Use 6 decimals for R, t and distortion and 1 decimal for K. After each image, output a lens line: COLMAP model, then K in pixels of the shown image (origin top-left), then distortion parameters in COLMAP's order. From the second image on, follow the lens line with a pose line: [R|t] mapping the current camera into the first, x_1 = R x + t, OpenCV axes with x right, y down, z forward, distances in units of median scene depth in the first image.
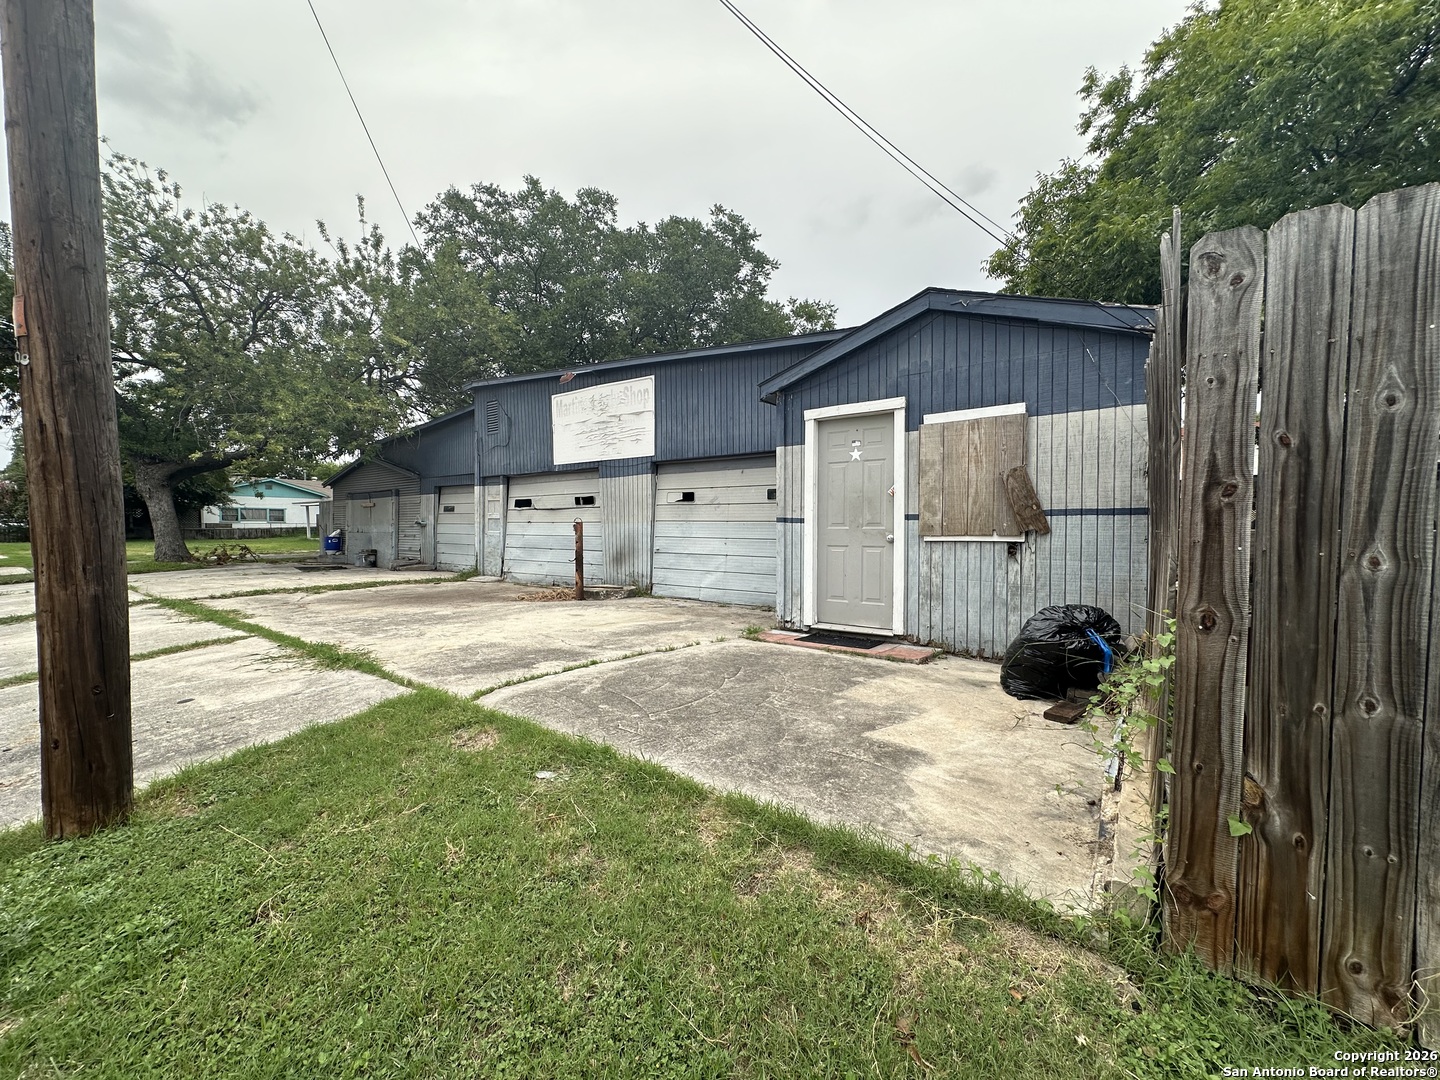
lens RADIAL K [[574.7, 0, 719.7], [0, 574.7, 540.4], [0, 0, 1]] dist [0.001126, 0.000048]
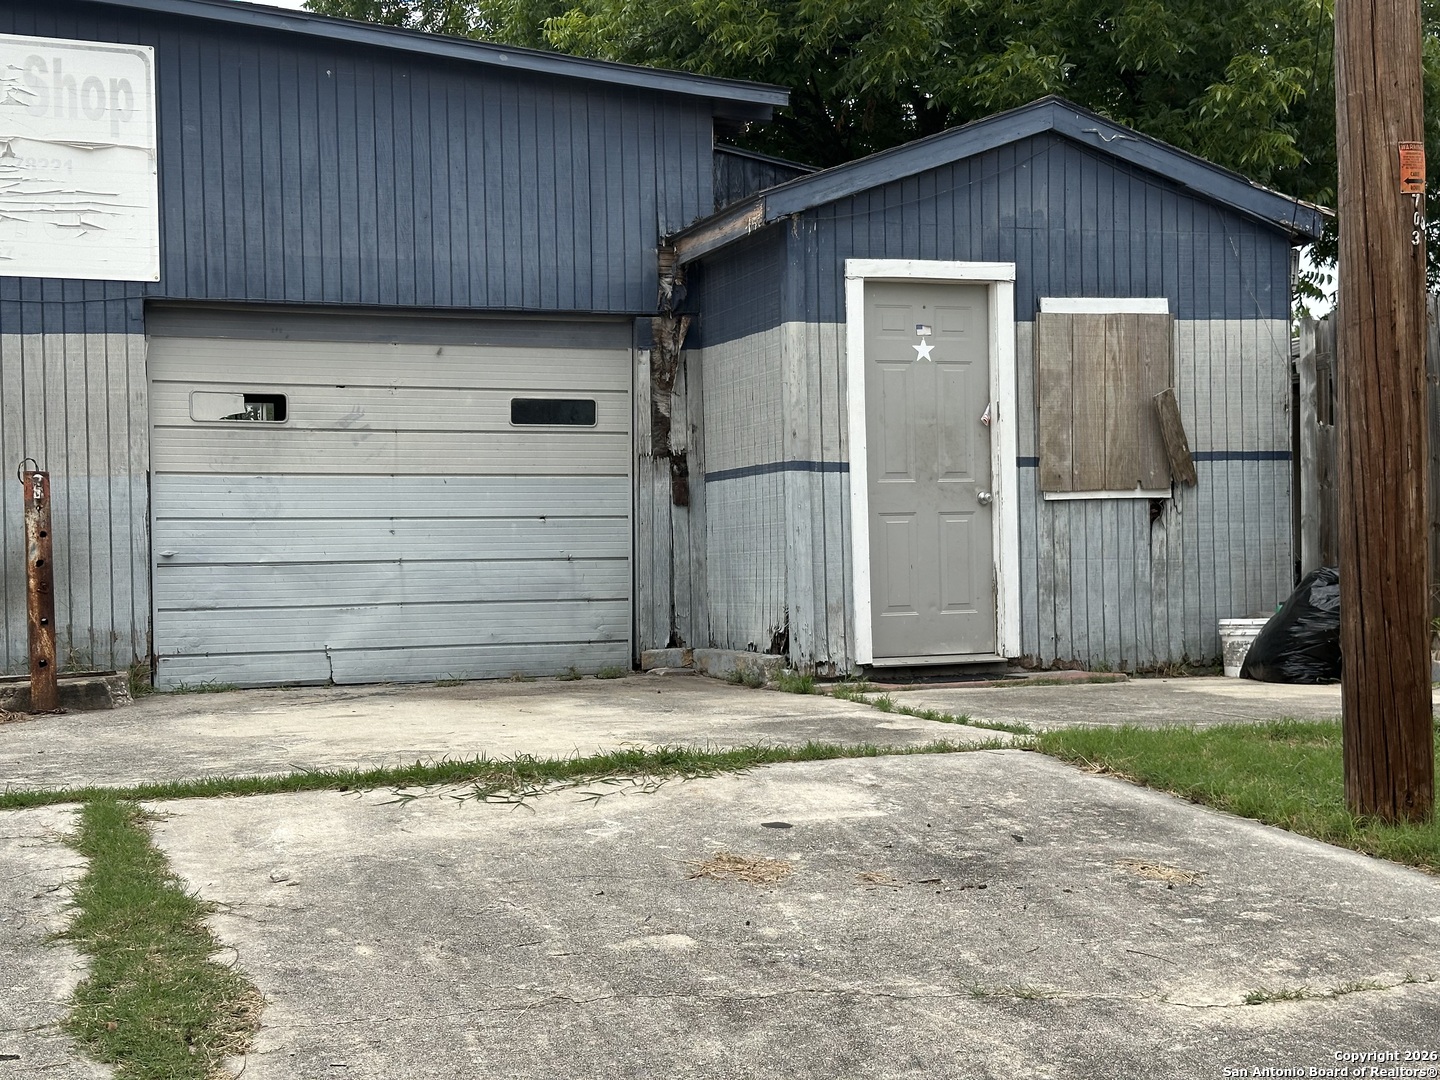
lens RADIAL K [[2008.3, 0, 719.9], [0, 2008.3, 540.5], [0, 0, 1]] dist [0.142991, 0.000000]
pose [[0.552493, -0.016124, 0.833362, -1.658804], [0.034716, 0.999390, -0.003679, 0.040413], [-0.832795, 0.030964, 0.552716, 0.091873]]
